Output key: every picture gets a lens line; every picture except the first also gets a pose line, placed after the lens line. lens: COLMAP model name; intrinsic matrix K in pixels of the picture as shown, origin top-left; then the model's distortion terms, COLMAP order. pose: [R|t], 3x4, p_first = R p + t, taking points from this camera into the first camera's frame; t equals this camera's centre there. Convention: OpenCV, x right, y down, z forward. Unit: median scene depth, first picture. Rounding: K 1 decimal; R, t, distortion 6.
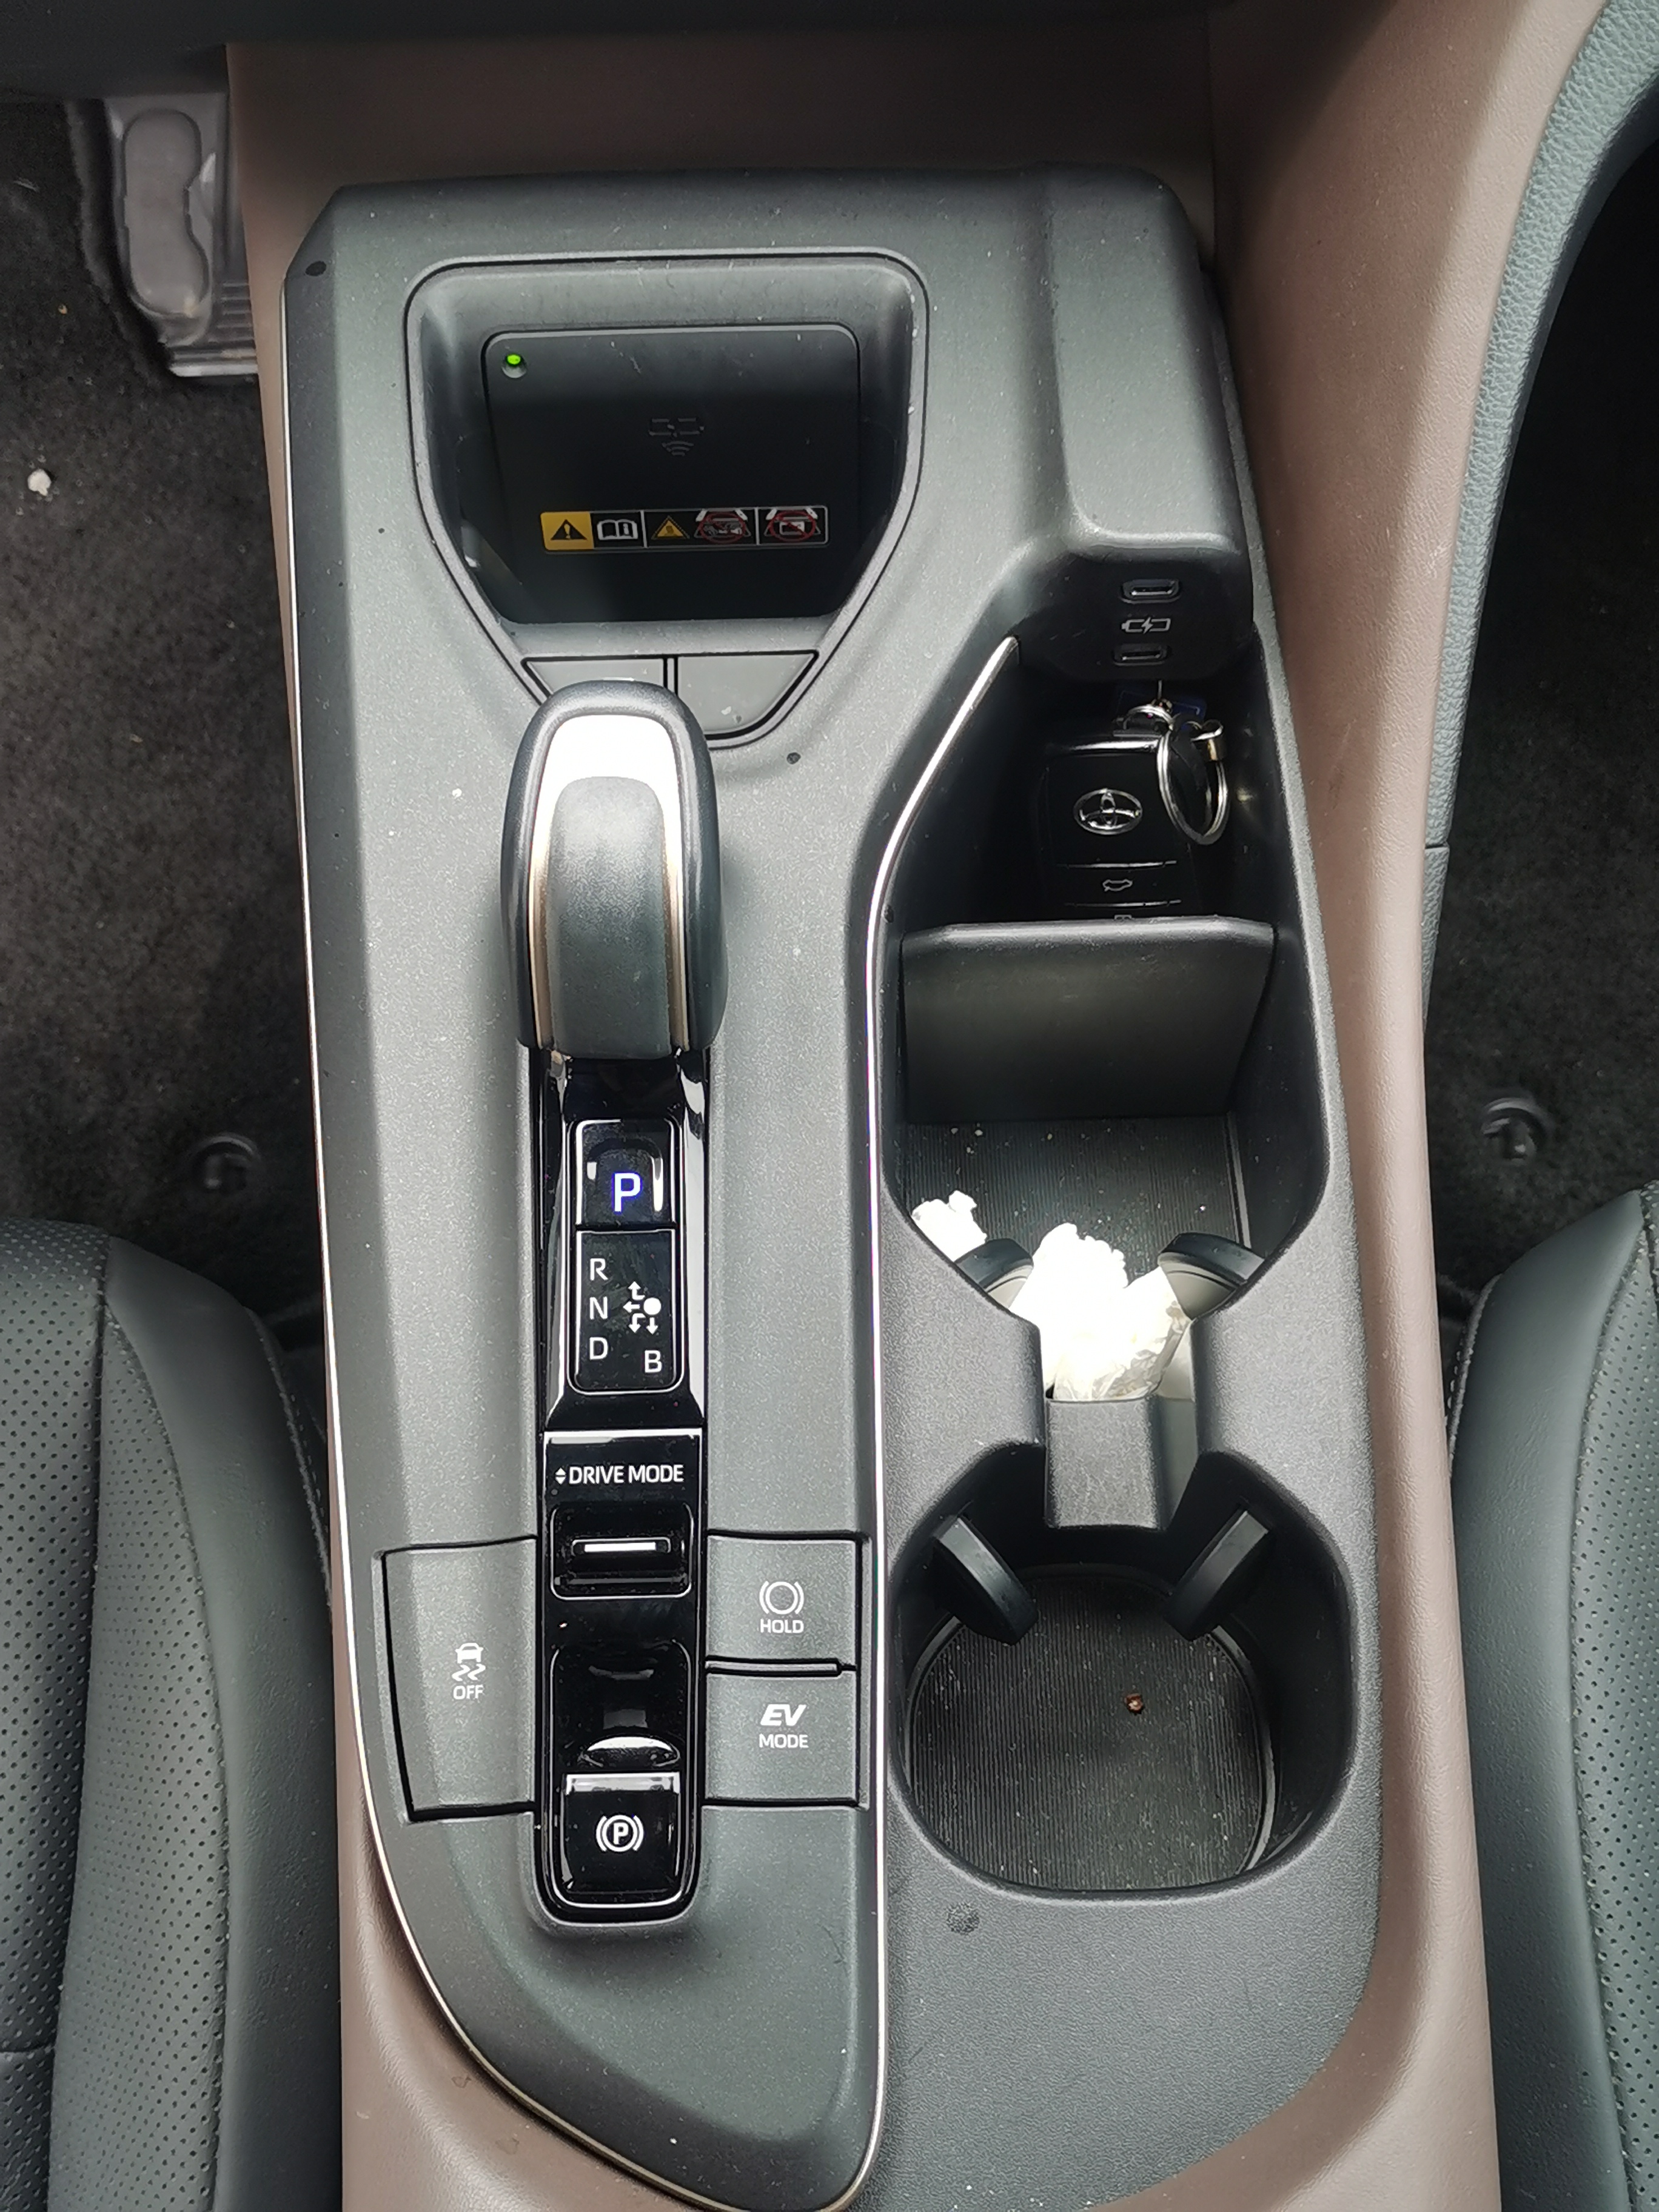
lens RADIAL K [[2822.5, 0, 829.5], [0, 2822.5, 1106.0], [0, 0, 1]] dist [0.042584, -0.004204]
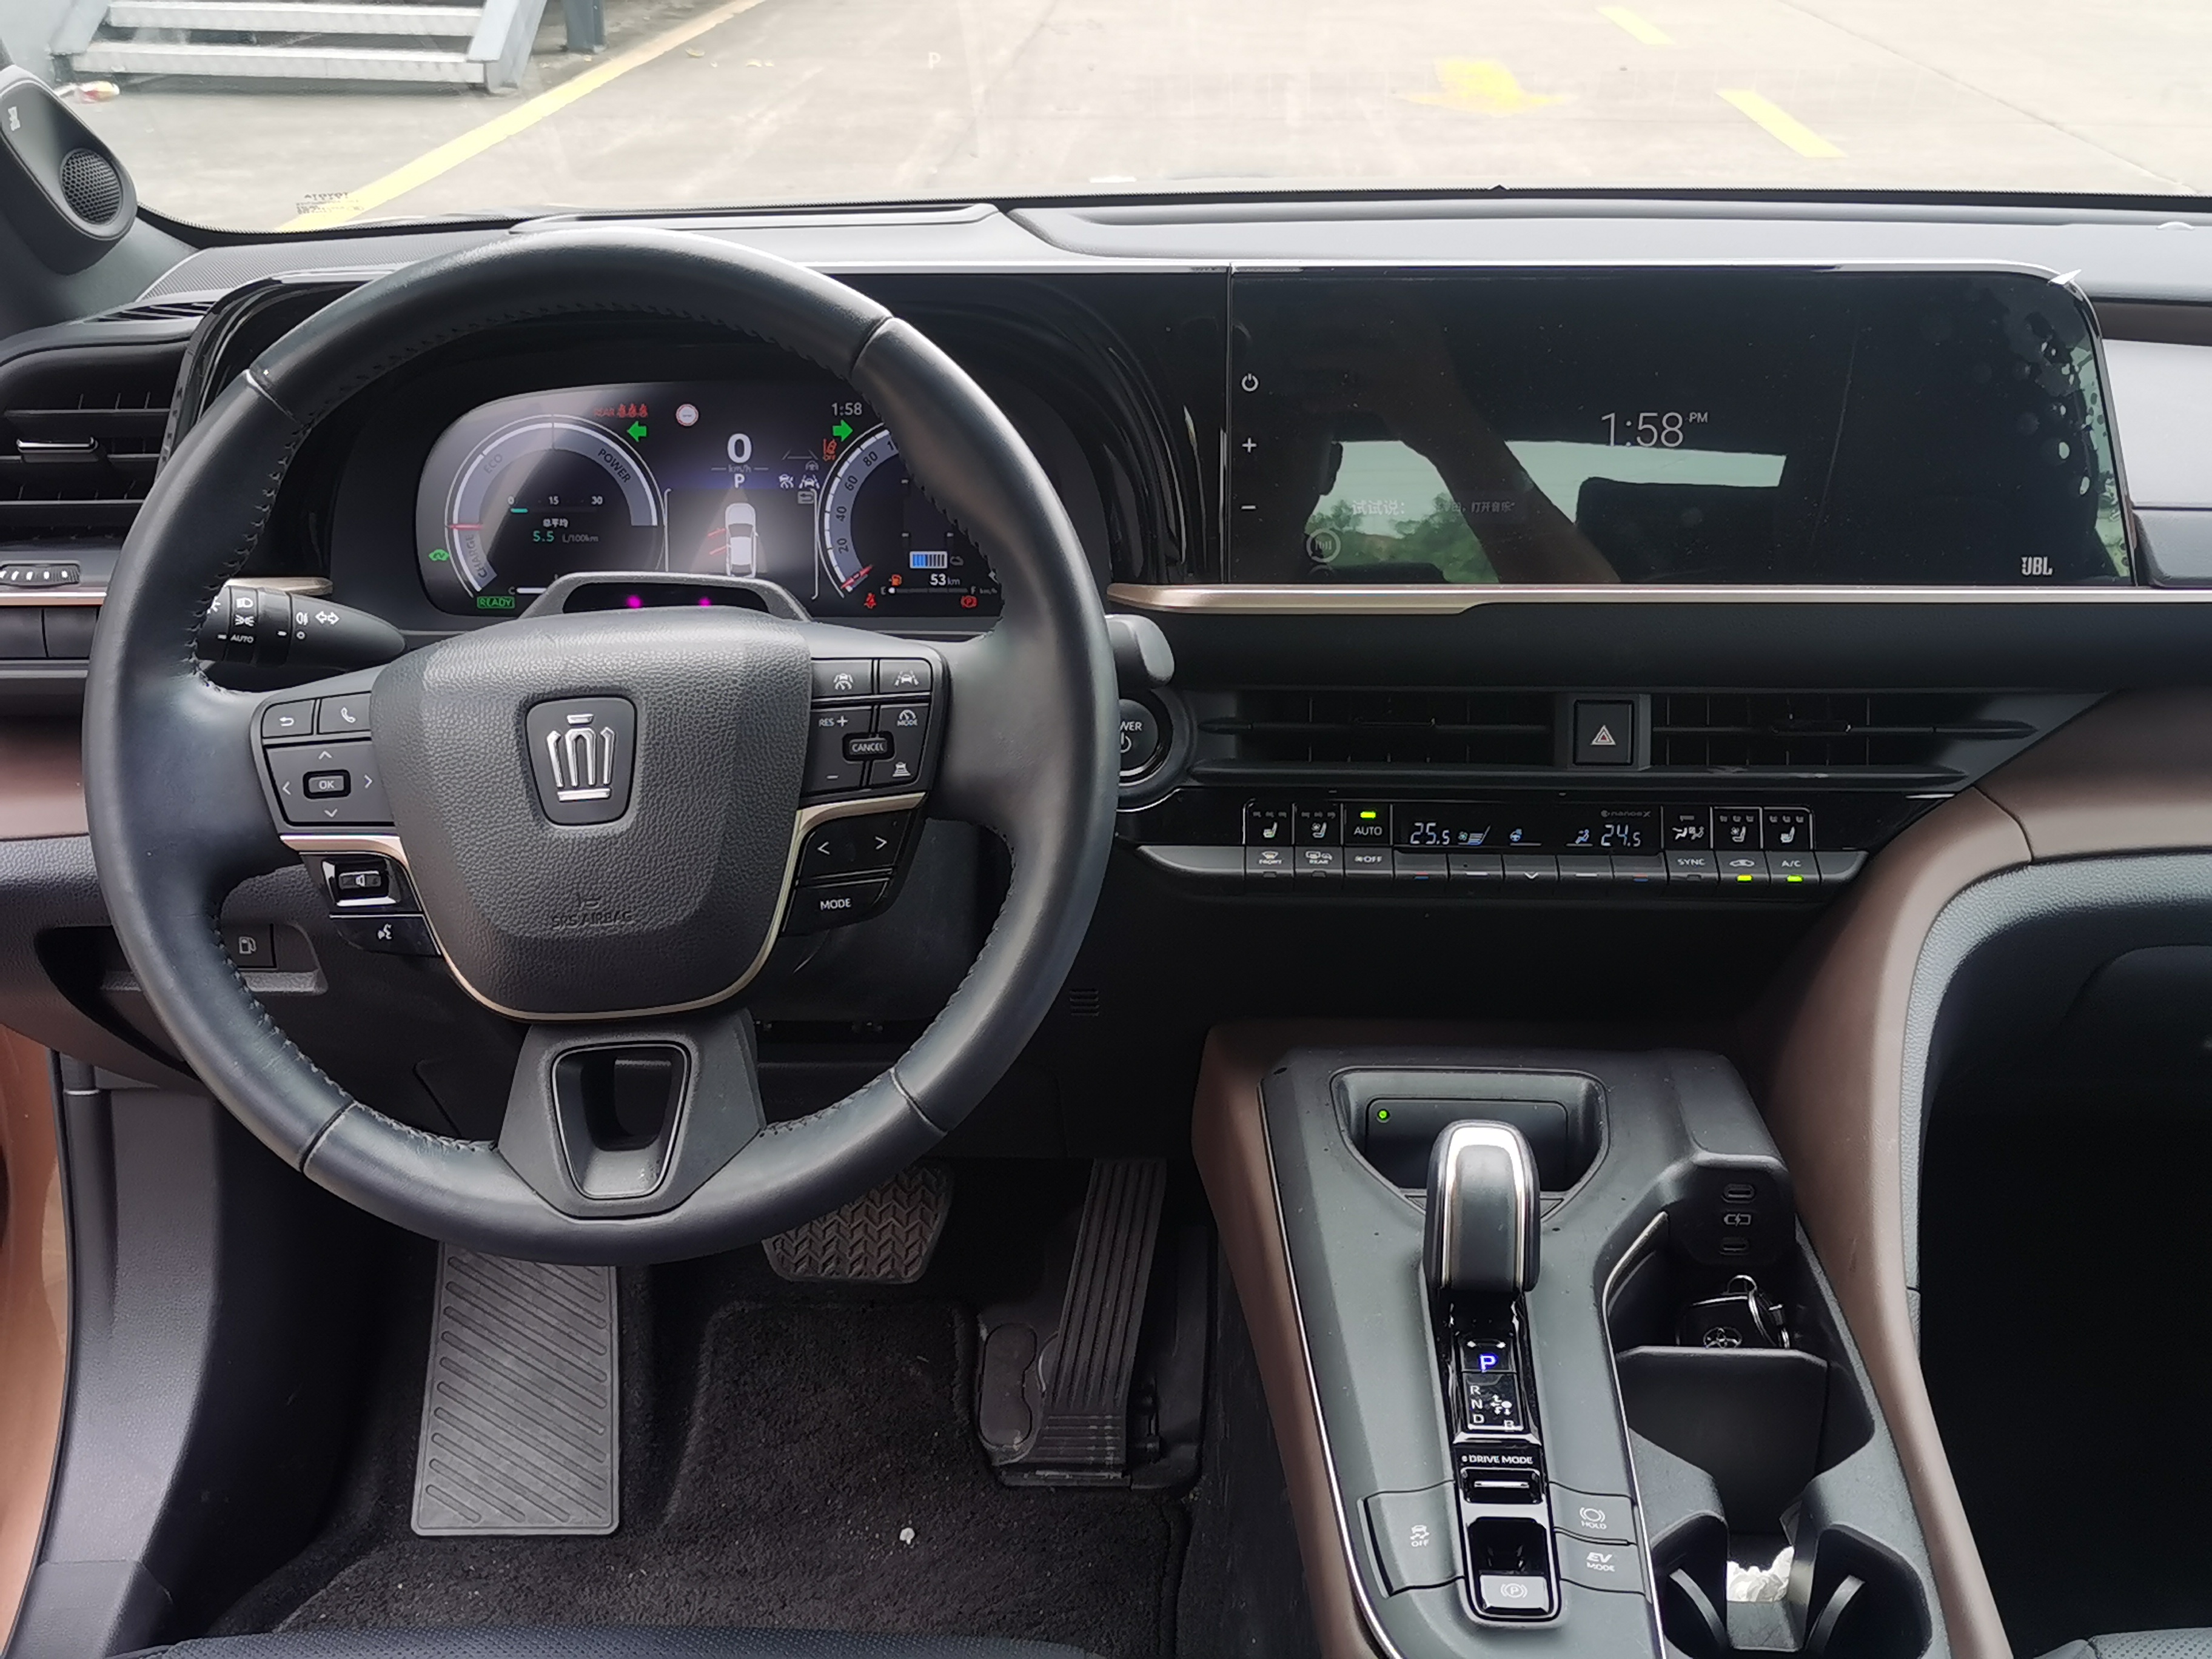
lens RADIAL K [[2822.5, 0, 1106.0], [0, 2822.5, 829.5], [0, 0, 1]] dist [0.042584, -0.004204]
pose [[0.997528, 0.033933, -0.061537, -0.197860], [-0.067144, 0.718606, -0.692168, 0.973634], [0.020734, 0.694589, 0.719108, -0.522186]]
